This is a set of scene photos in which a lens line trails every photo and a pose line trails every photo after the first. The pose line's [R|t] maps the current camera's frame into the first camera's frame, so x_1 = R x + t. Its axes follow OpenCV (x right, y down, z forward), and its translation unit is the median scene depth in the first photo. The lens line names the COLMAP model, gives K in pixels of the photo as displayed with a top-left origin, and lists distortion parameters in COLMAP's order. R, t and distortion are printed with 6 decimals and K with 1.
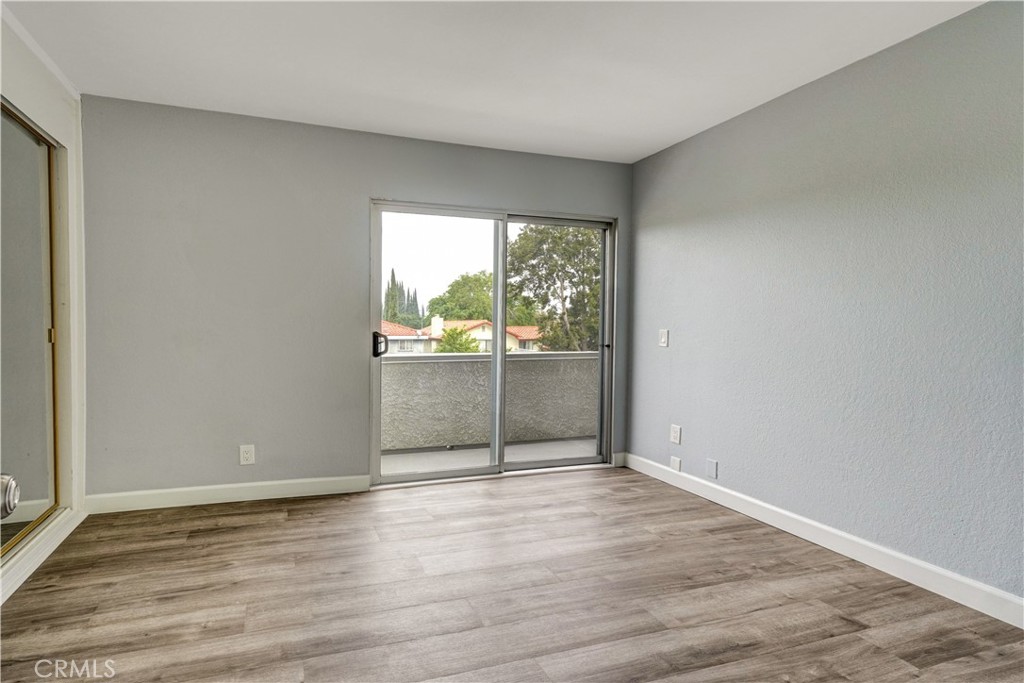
lens RADIAL K [[460.1, 0, 482.9], [0, 460.1, 343.7], [0, 0, 1]] dist [0.001540, 0.000590]
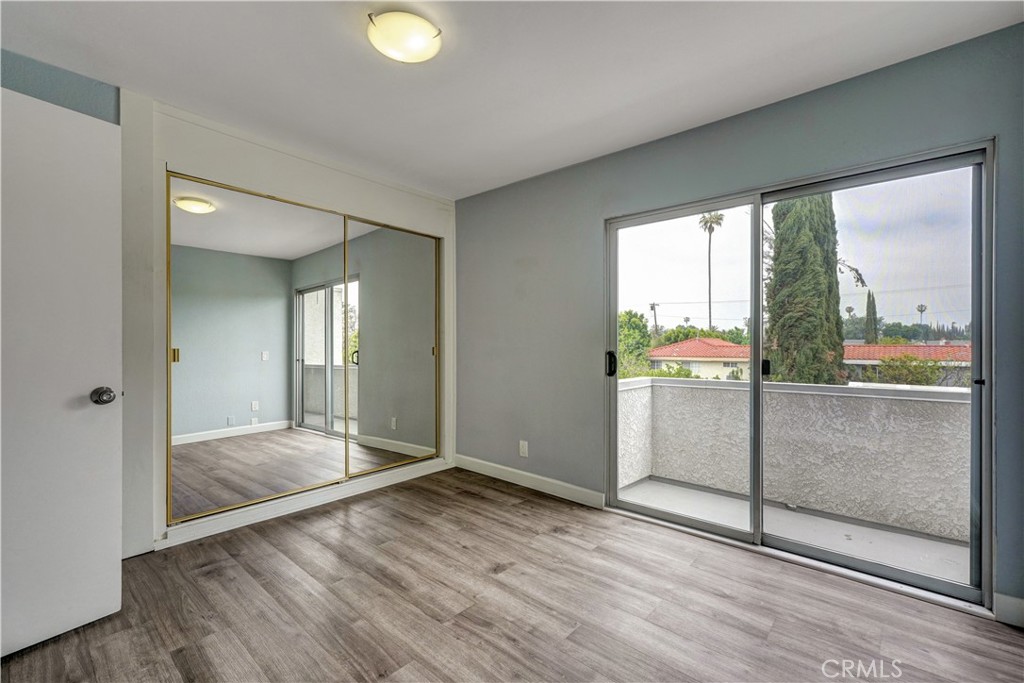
lens RADIAL K [[460.1, 0, 482.9], [0, 460.1, 343.7], [0, 0, 1]] dist [0.001540, 0.000590]
pose [[0.502958, -0.003733, -0.864303, 0.561257], [-0.037053, 0.998978, -0.025877, -0.005411], [0.863516, 0.045040, 0.502306, 0.297528]]
